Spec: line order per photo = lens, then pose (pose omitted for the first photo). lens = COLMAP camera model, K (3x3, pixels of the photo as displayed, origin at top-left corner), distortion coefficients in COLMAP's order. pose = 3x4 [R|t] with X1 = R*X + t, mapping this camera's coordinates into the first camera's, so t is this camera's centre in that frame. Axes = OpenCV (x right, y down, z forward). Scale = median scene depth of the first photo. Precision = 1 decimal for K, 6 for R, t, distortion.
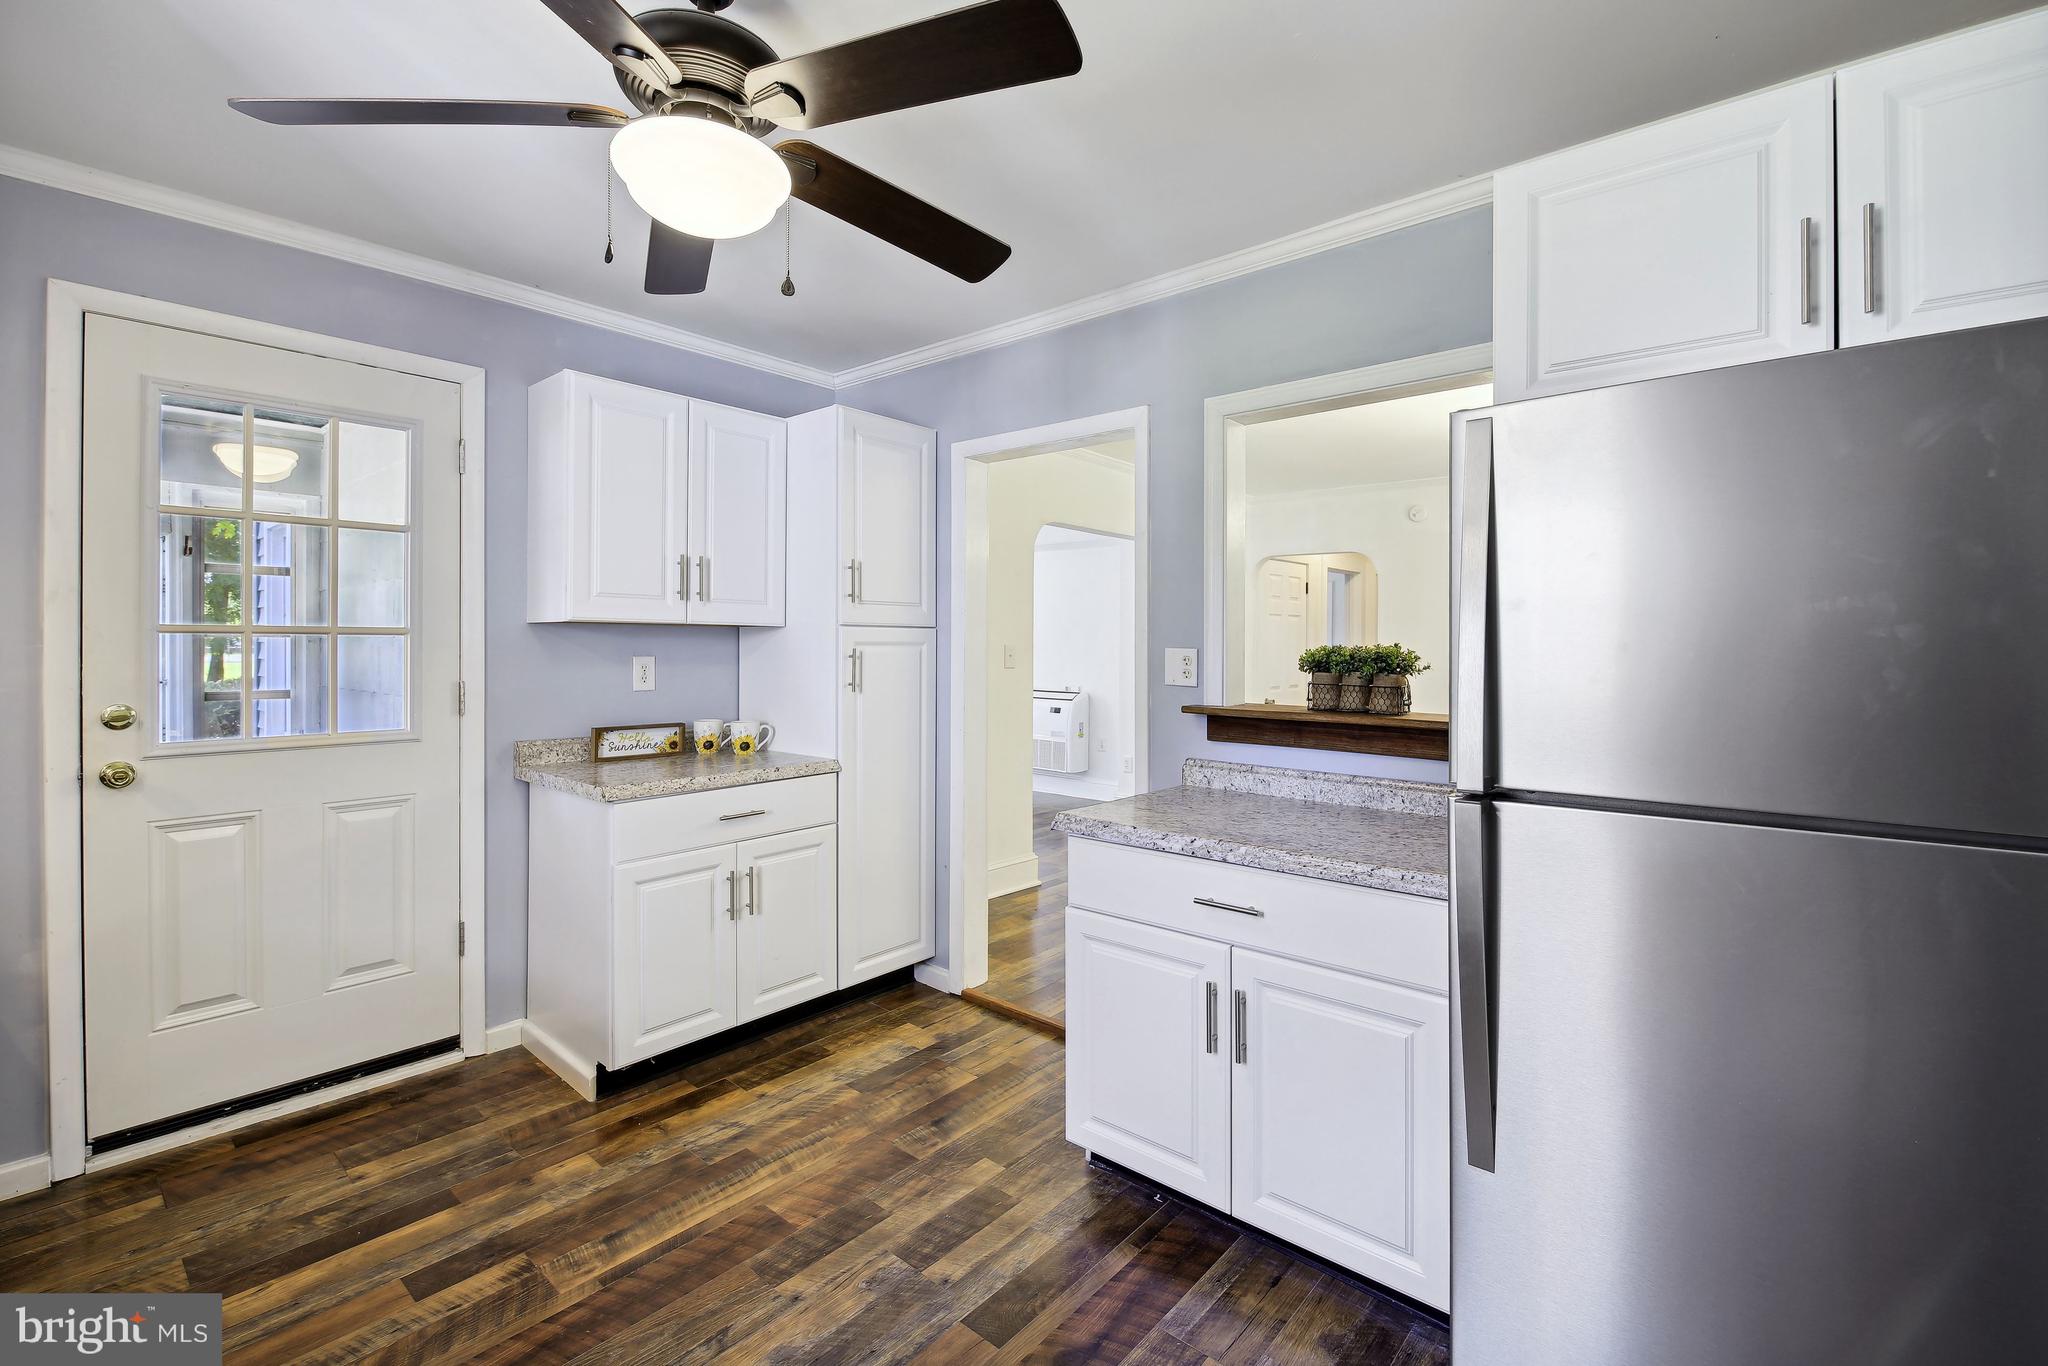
lens RADIAL K [[894.2, 0, 1066.6], [0, 894.2, 645.8], [0, 0, 1]] dist [0.000817, -0.002904]
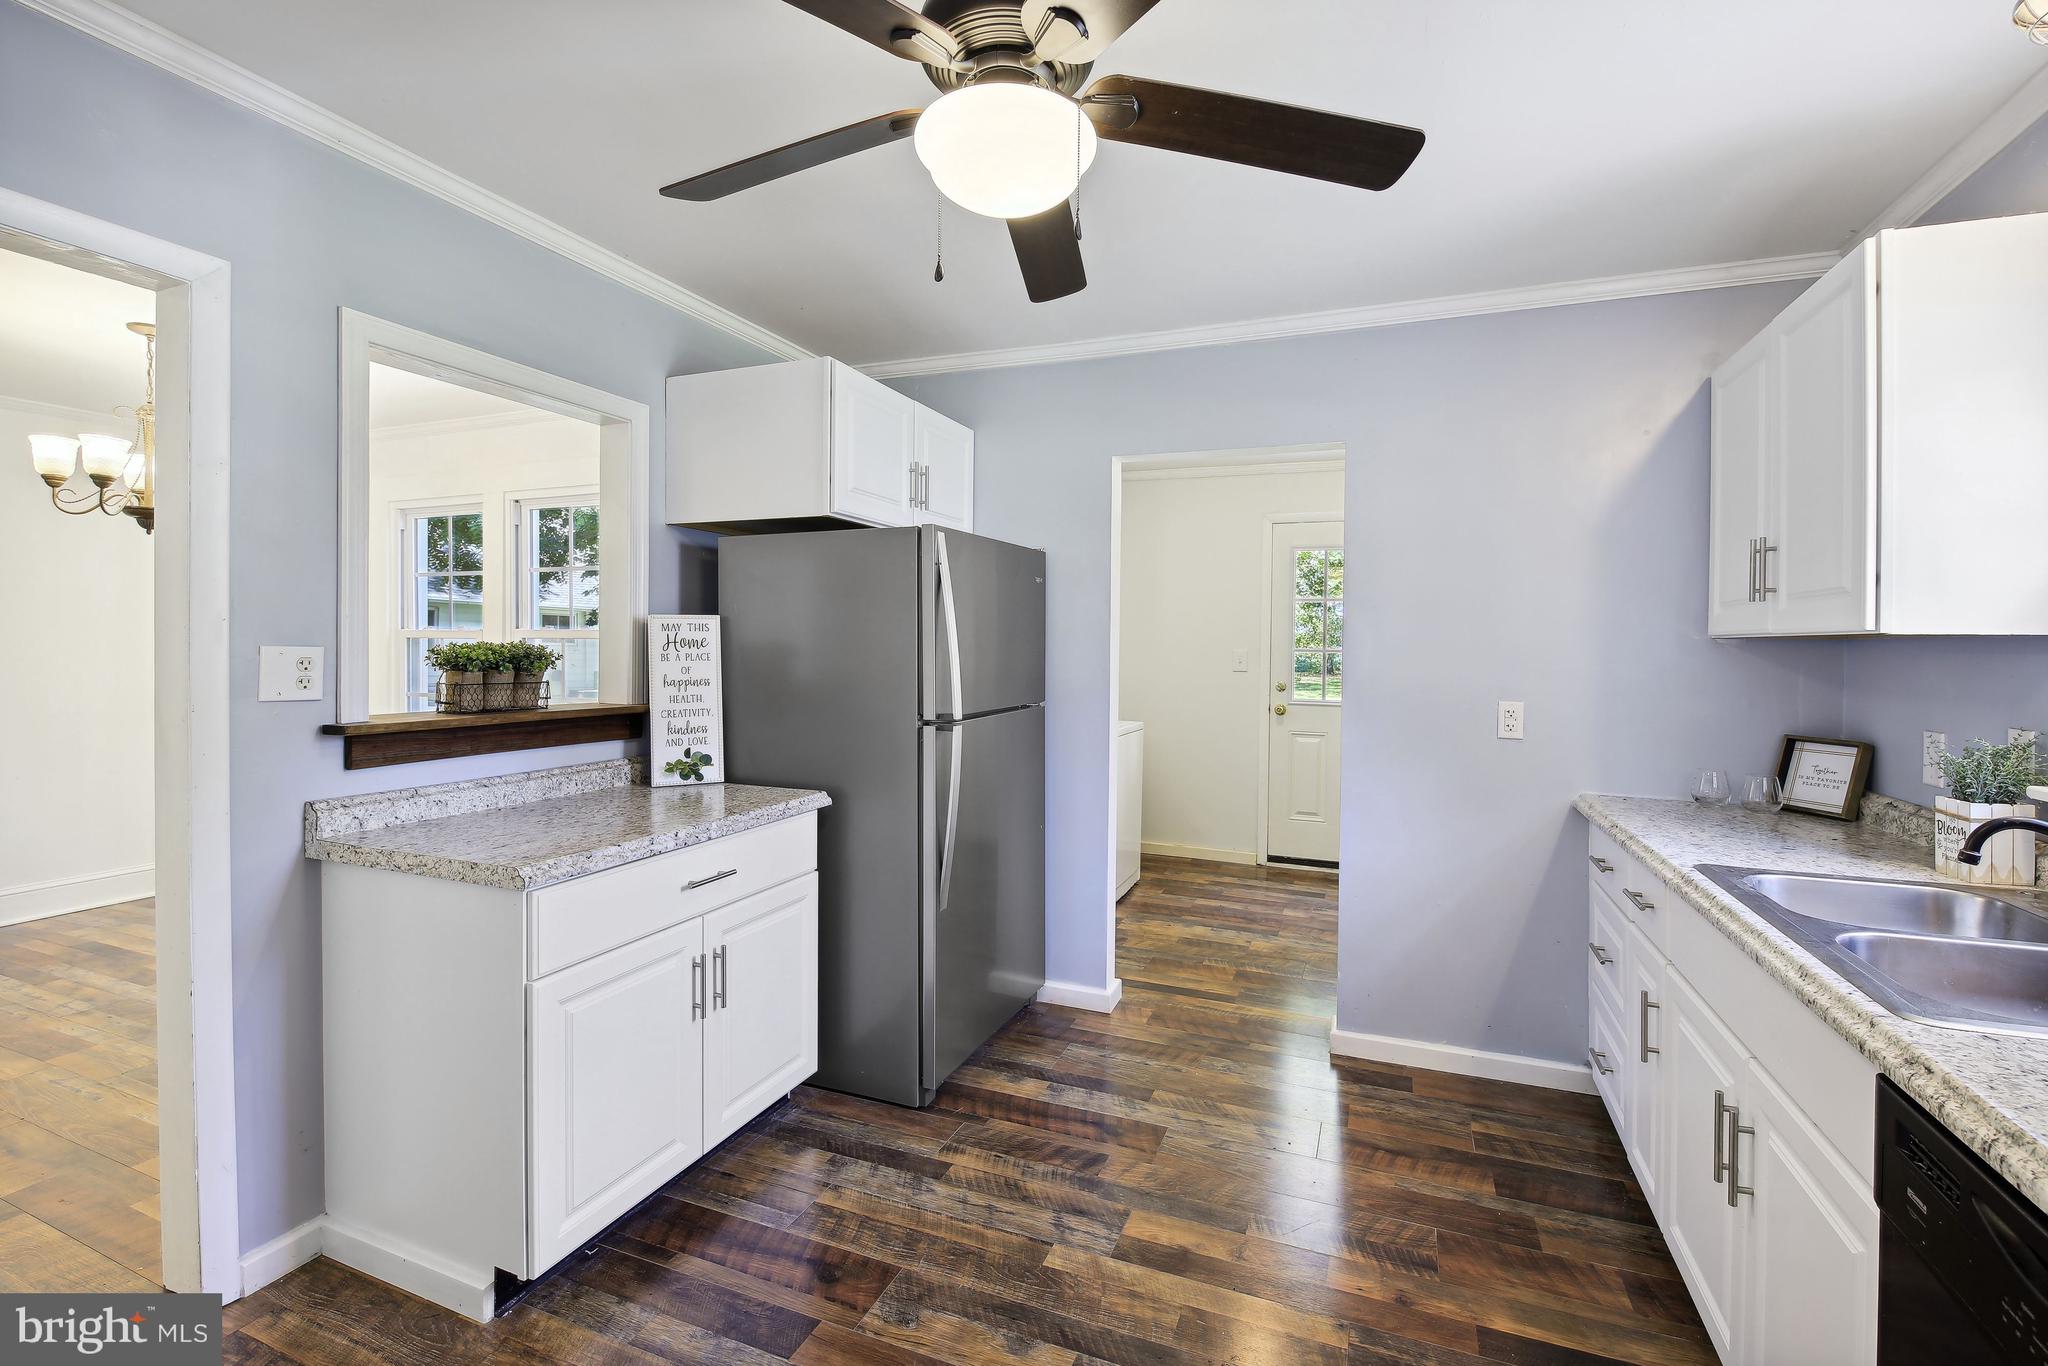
lens RADIAL K [[894.2, 0, 1027.5], [0, 894.2, 648.5], [0, 0, 1]] dist [0.000817, -0.002904]
pose [[-0.300790, -0.007696, 0.953659, -0.766647], [-0.002740, 0.999970, 0.007205, -0.002315], [-0.953687, -0.000446, -0.300802, 0.732307]]
